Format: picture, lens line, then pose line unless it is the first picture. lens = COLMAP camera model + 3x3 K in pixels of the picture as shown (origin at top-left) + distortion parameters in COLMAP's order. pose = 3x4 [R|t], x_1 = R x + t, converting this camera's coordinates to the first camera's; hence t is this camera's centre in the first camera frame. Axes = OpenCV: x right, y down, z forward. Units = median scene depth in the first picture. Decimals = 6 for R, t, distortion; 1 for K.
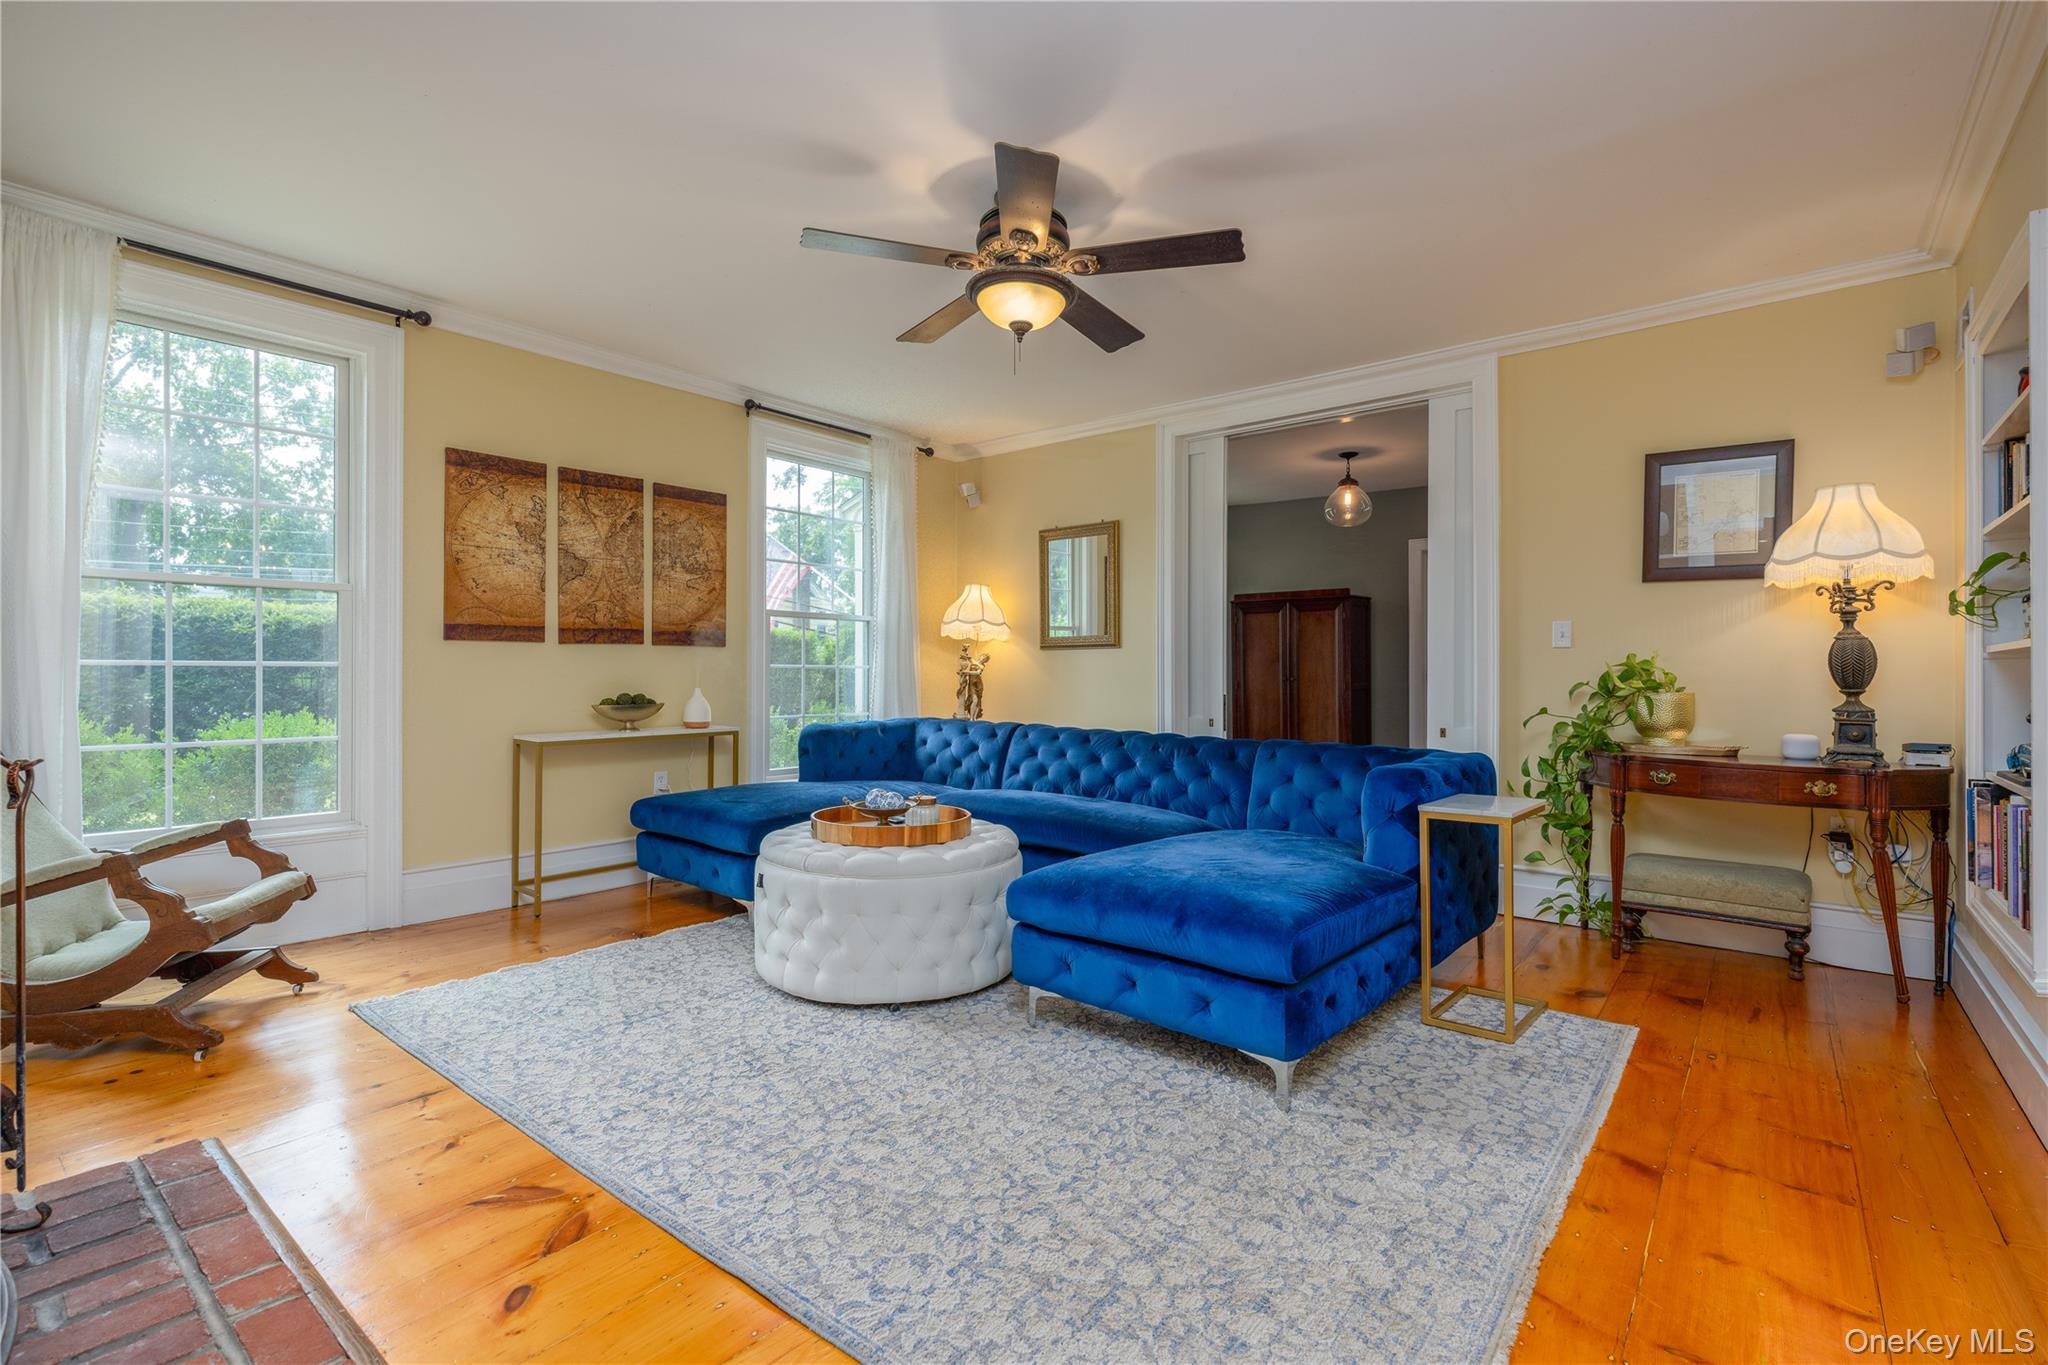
lens RADIAL K [[946.4, 0, 1024.0], [0, 946.4, 682.5], [0, 0, 1]] dist [0.001021, 0.000186]
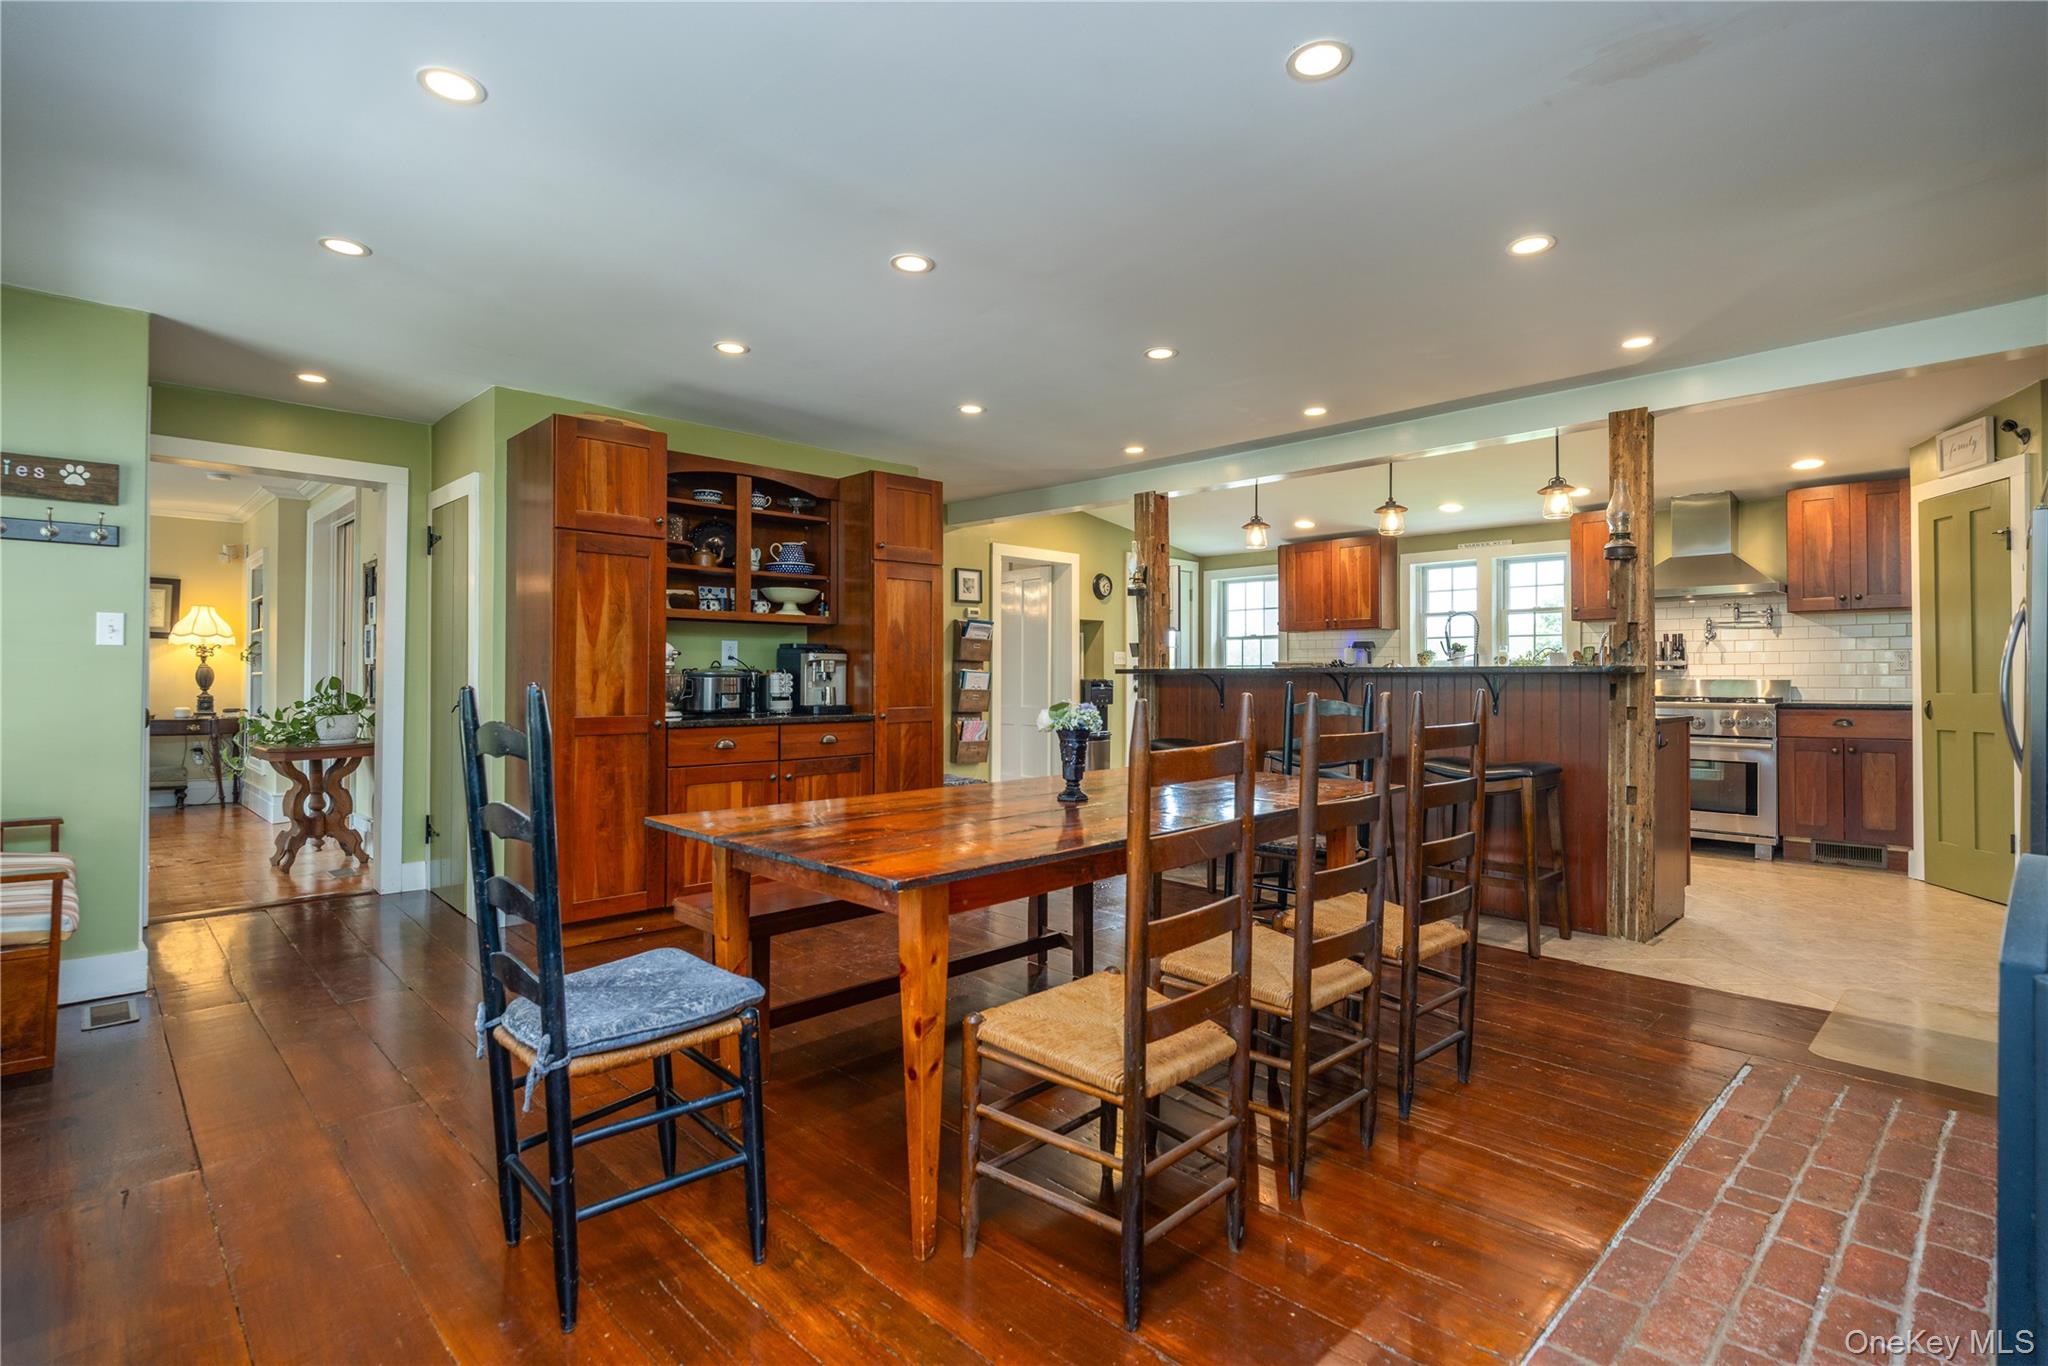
lens RADIAL K [[989.8, 0, 1024.0], [0, 989.8, 683.0], [0, 0, 1]] dist [0.002199, 0.000203]
pose [[0.111852, -0.003321, 0.993719, -1.451213], [-0.001496, 0.999993, 0.003510, -0.017083], [-0.993724, -0.001879, 0.111846, -1.408085]]
